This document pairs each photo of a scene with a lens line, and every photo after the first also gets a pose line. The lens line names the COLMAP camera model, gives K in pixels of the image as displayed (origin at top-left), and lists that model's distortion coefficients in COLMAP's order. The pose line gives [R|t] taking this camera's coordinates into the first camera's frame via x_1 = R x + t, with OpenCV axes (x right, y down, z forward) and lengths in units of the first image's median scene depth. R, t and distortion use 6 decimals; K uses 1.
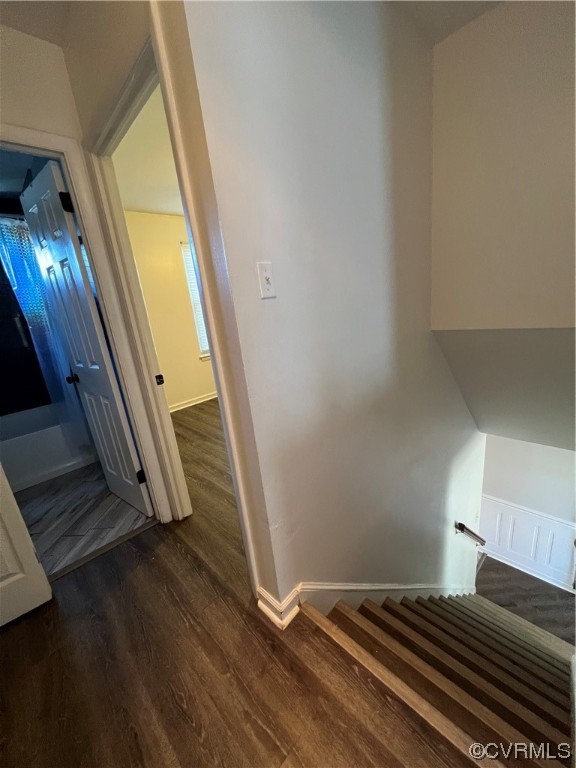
lens RADIAL K [[307.3, 0, 289.0], [0, 307.3, 385.3], [0, 0, 1]] dist [-0.000754, 0.000989]
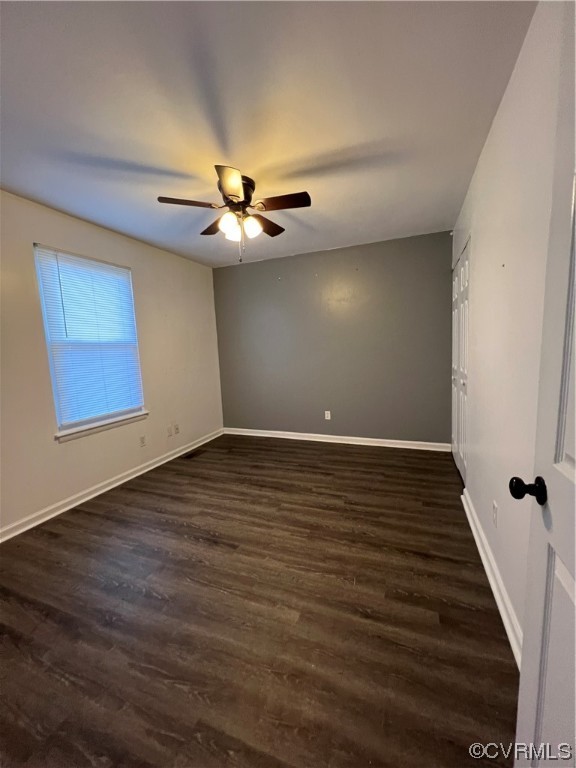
lens RADIAL K [[307.3, 0, 288.1], [0, 307.3, 385.3], [0, 0, 1]] dist [-0.000754, 0.000989]
pose [[0.912565, 0.031582, 0.407711, -0.177559], [0.044868, 0.983261, -0.176592, -0.087640], [-0.406463, 0.179445, 0.895872, 0.387512]]
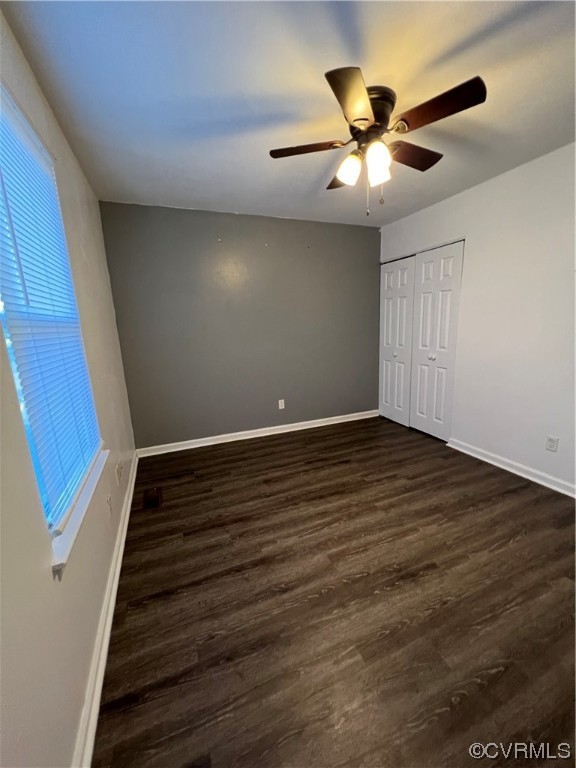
lens RADIAL K [[307.3, 0, 289.4], [0, 307.3, 383.5], [0, 0, 1]] dist [-0.000754, 0.000989]
pose [[0.378056, -0.079218, 0.922387, -0.566575], [0.240131, 0.970624, -0.015061, -0.235676], [-0.894098, 0.227187, 0.385973, 0.993517]]
